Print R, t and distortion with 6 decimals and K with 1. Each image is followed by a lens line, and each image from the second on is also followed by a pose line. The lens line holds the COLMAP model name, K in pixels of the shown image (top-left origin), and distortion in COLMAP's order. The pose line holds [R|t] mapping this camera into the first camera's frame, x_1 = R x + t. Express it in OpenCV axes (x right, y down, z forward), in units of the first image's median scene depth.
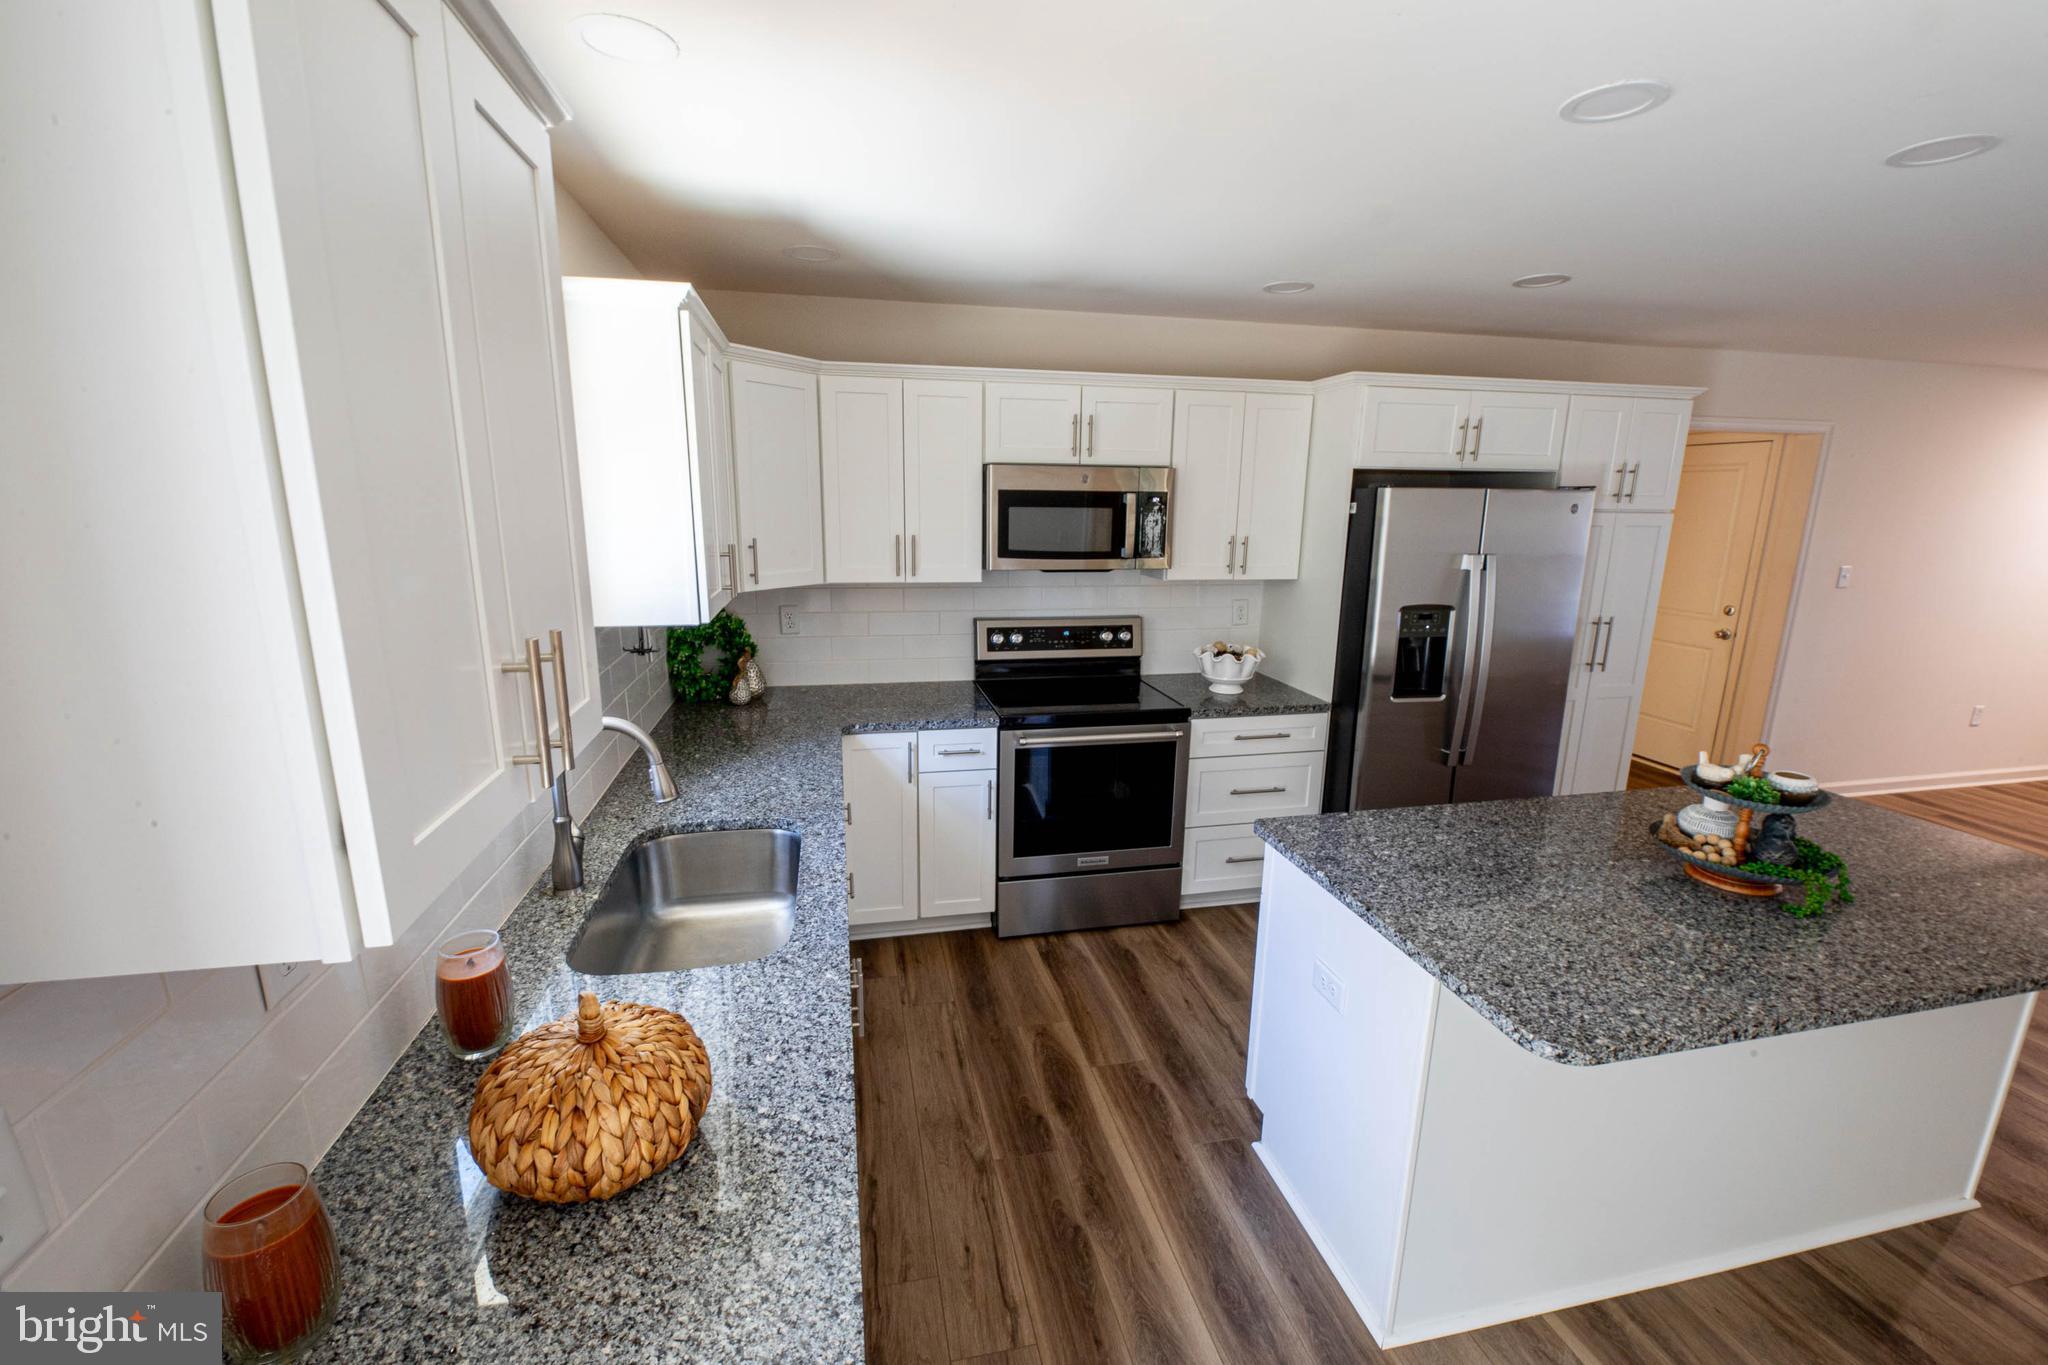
lens RADIAL K [[835.4, 0, 1014.9], [0, 835.4, 681.7], [0, 0, 1]] dist [0.001410, -0.004812]
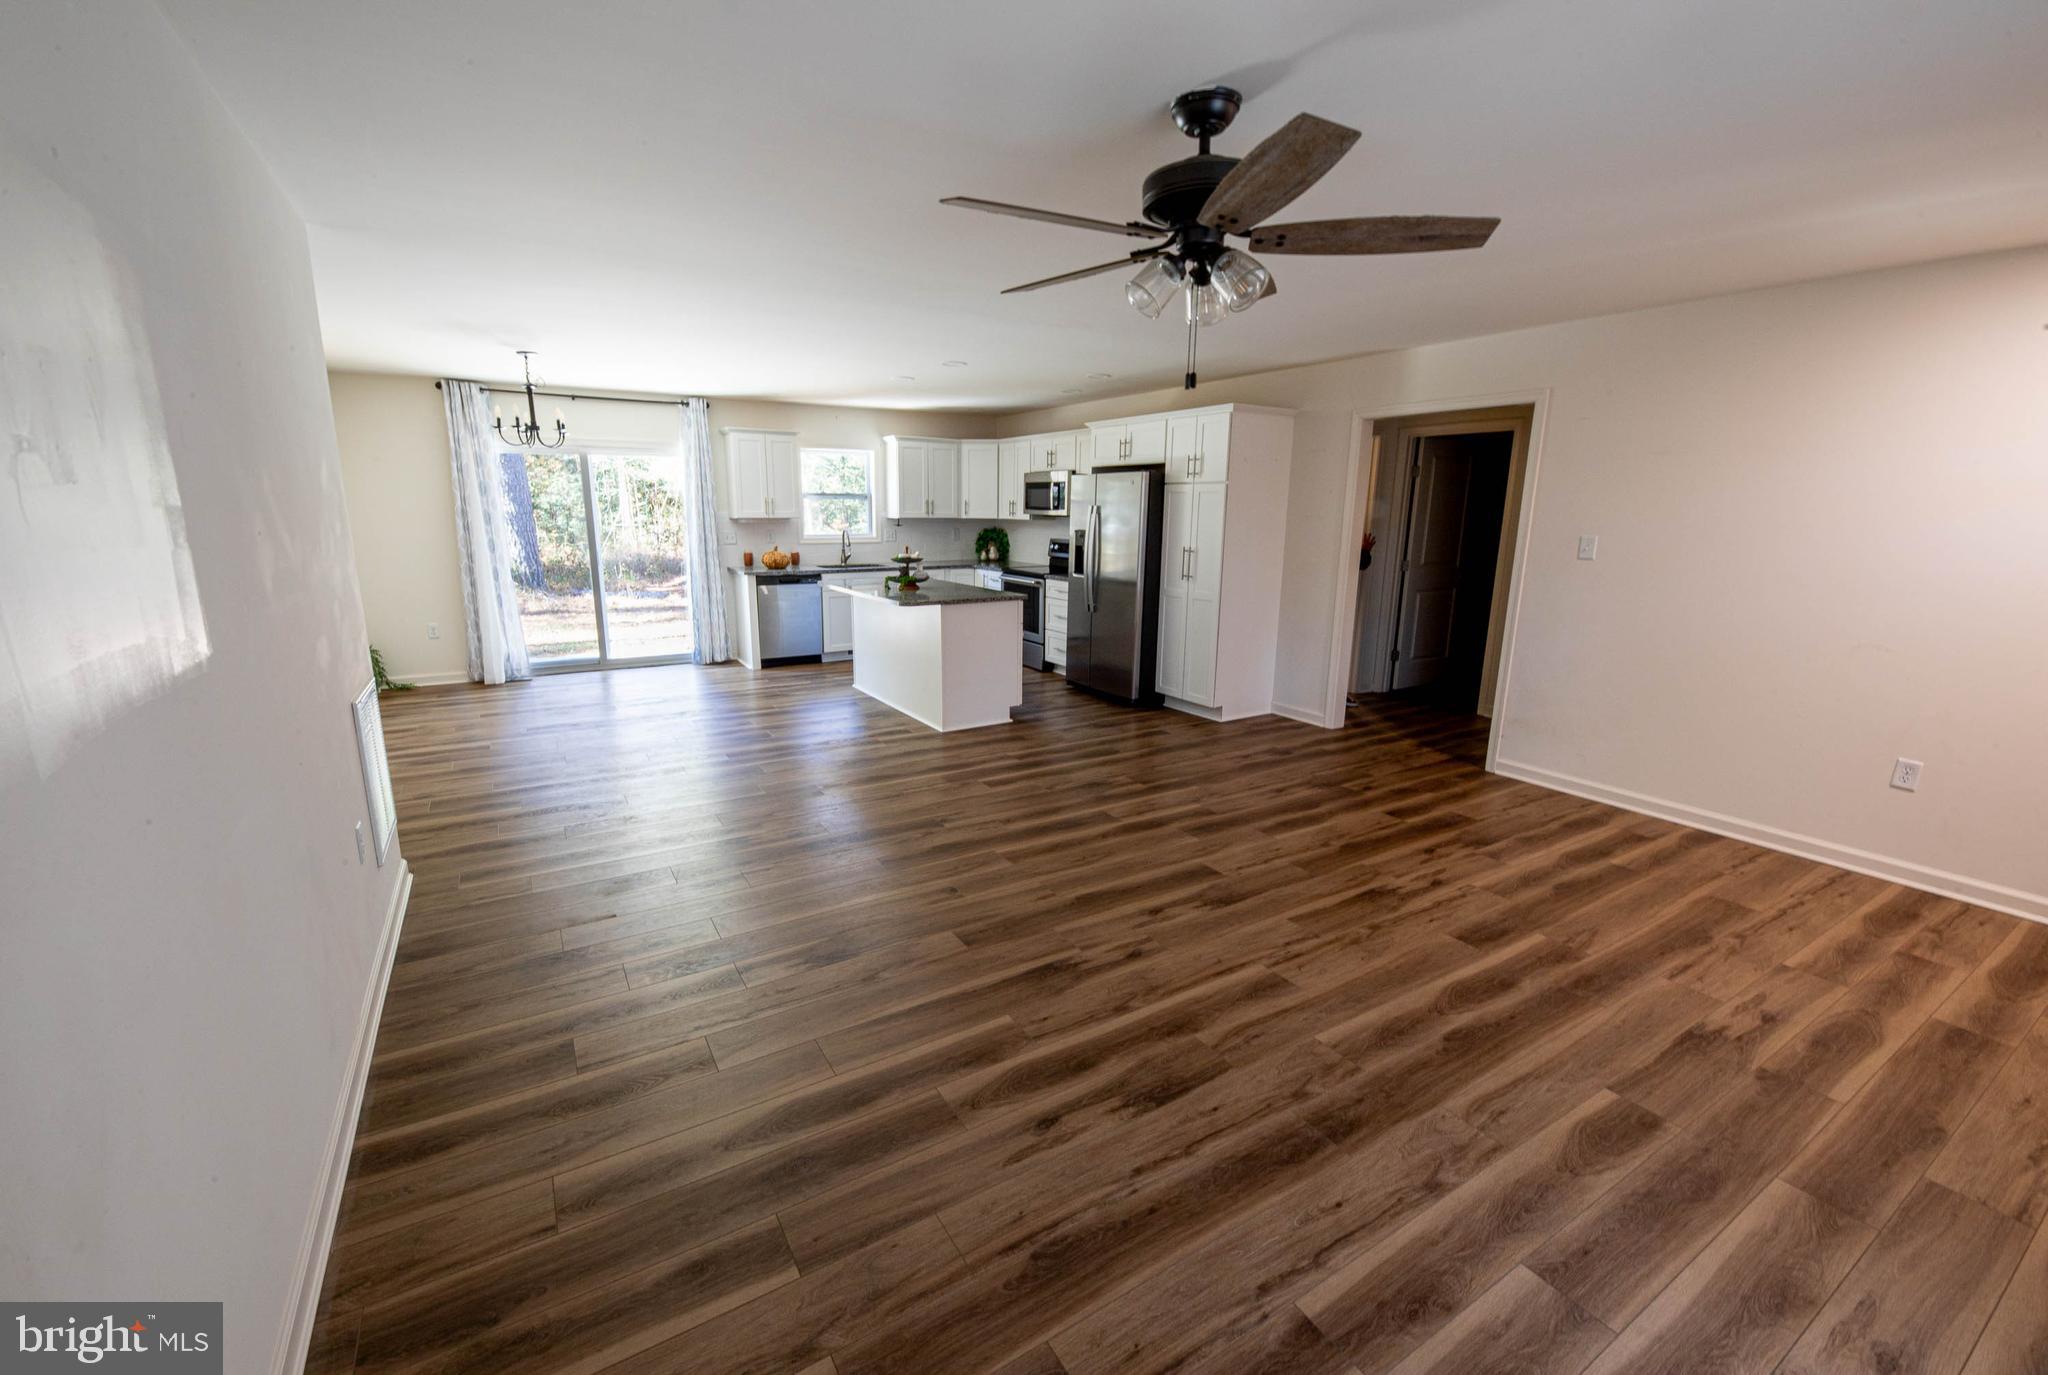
lens RADIAL K [[828.9, 0, 1013.2], [0, 828.9, 685.0], [0, 0, 1]] dist [-0.001767, -0.000462]
pose [[0.329569, 0.192039, -0.924395, 2.421391], [-0.208993, 0.969645, 0.126928, 0.058768], [0.920710, 0.151360, 0.359699, 0.138622]]
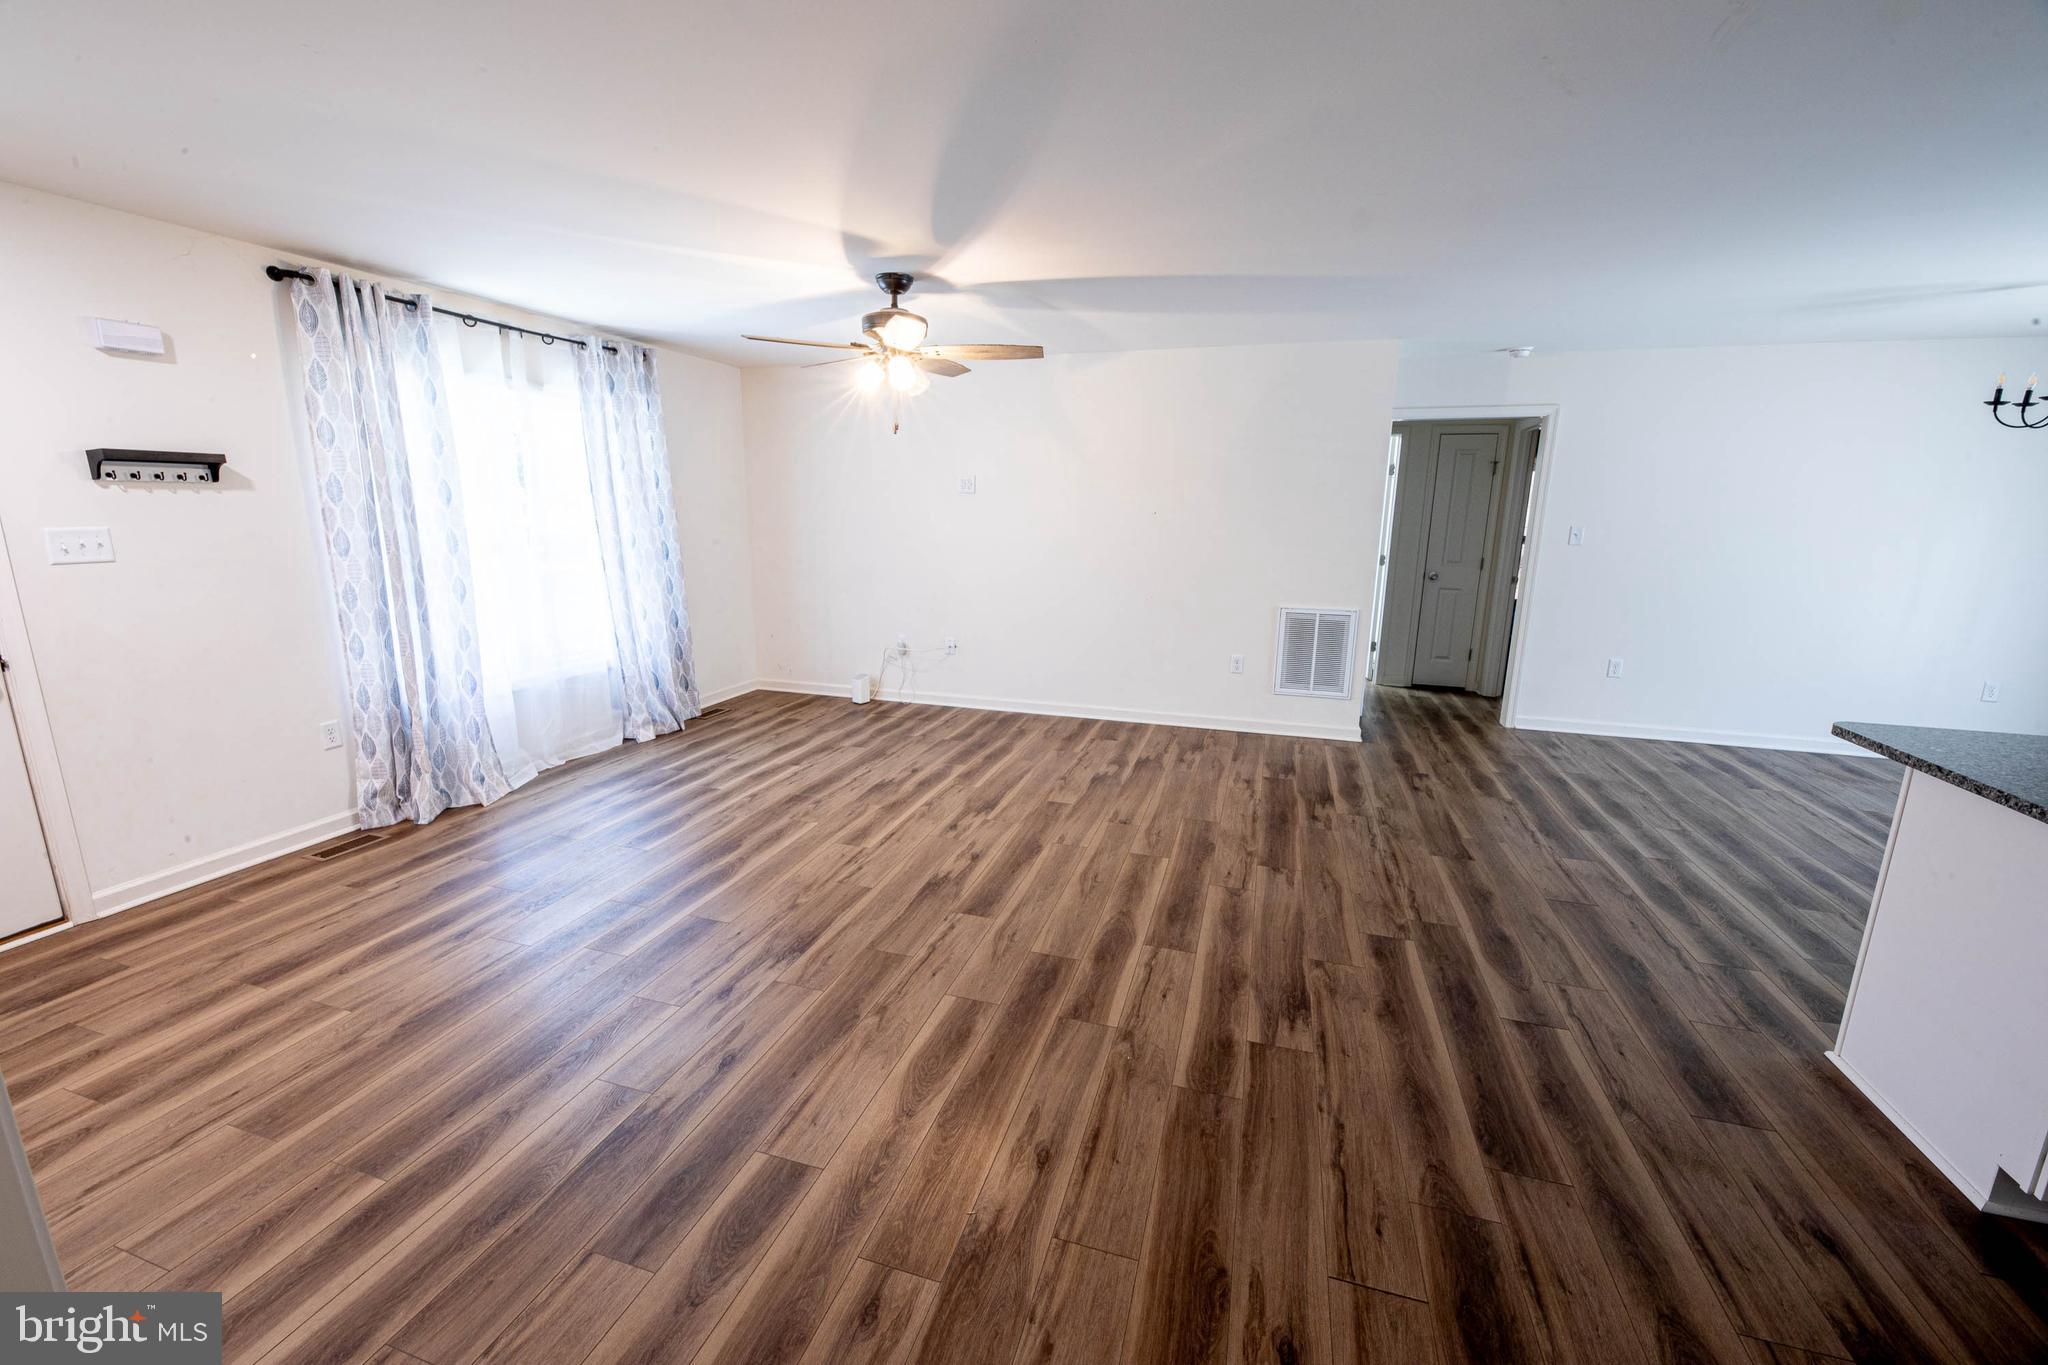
lens RADIAL K [[821.7, 0, 1014.3], [0, 821.7, 680.2], [0, 0, 1]] dist [0.000156, -0.002531]
pose [[-0.870818, -0.122730, 0.476039, 1.078666], [0.086800, 0.914738, 0.394615, -0.237543], [-0.483882, 0.384958, -0.785917, 1.437000]]
